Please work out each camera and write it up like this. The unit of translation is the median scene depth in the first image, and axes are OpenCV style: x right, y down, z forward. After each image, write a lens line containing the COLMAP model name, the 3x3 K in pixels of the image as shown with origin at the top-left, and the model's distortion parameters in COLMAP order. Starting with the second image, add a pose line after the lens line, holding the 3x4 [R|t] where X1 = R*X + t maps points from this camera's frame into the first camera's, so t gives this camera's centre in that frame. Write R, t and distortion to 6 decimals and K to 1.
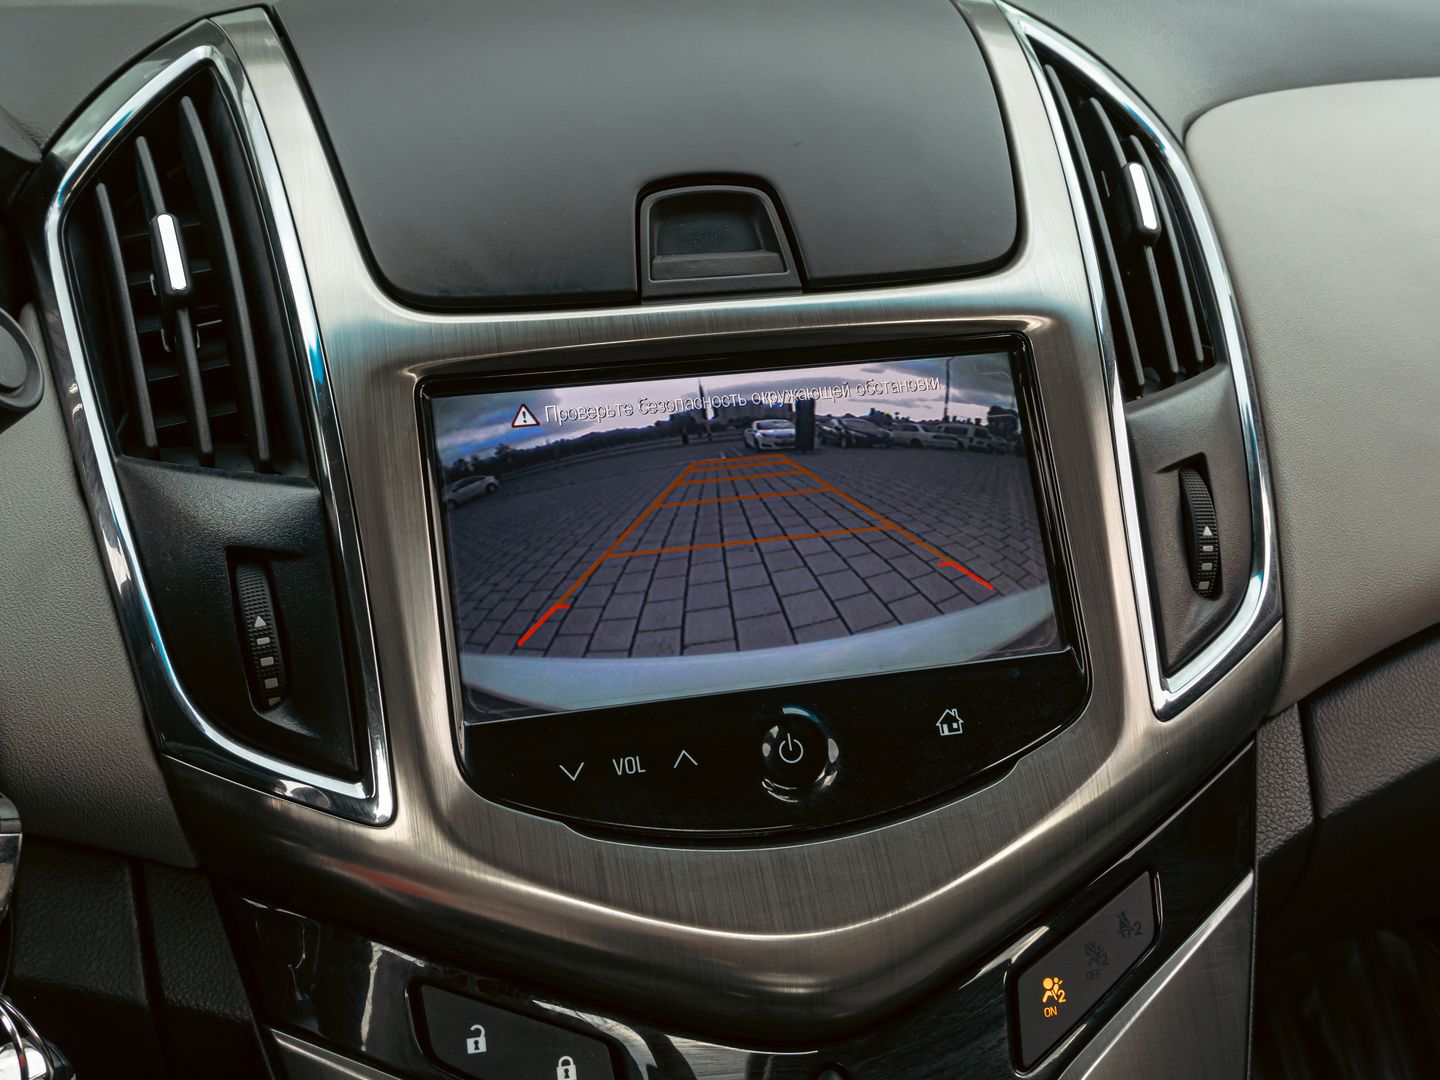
lens RADIAL K [[1757.4, 0, 724.1], [0, 1757.4, 510.6], [0, 0, 1]] dist [0.001225, 0.000000]
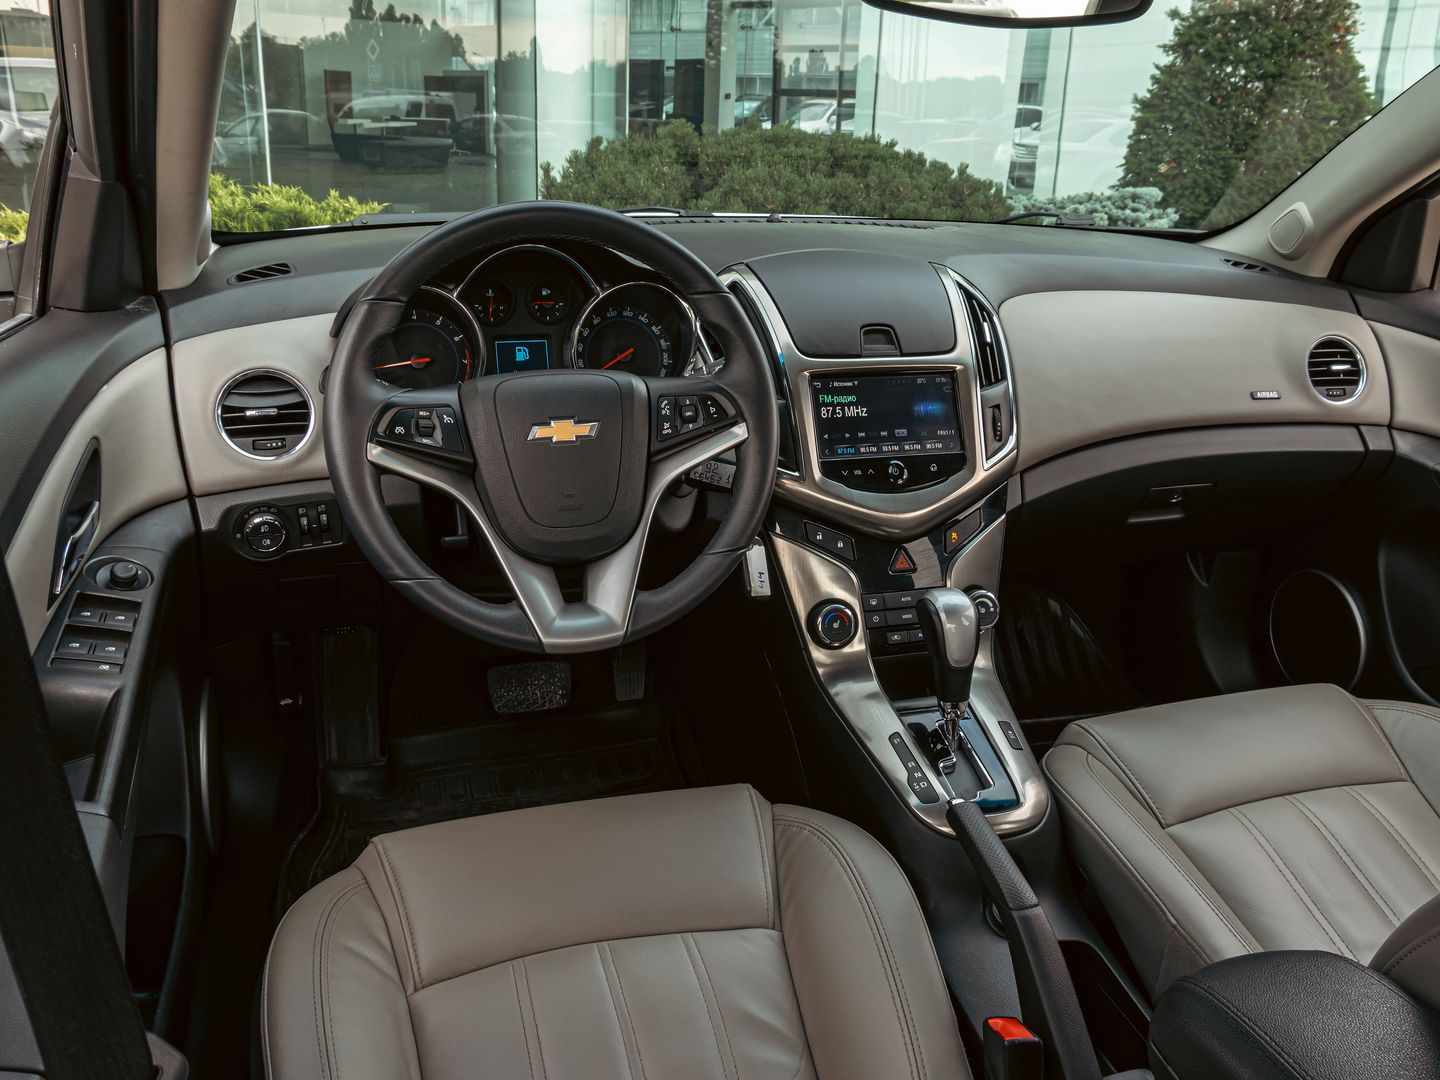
lens RADIAL K [[1190.5, 0, 742.1], [0, 1190.5, 543.3], [0, 0, 1]] dist [-0.007569, 0.007754]
pose [[0.996516, 0.041603, 0.072290, -0.467172], [-0.047383, 0.995654, 0.080176, 0.090539], [-0.068640, -0.083322, 0.994156, -1.586413]]
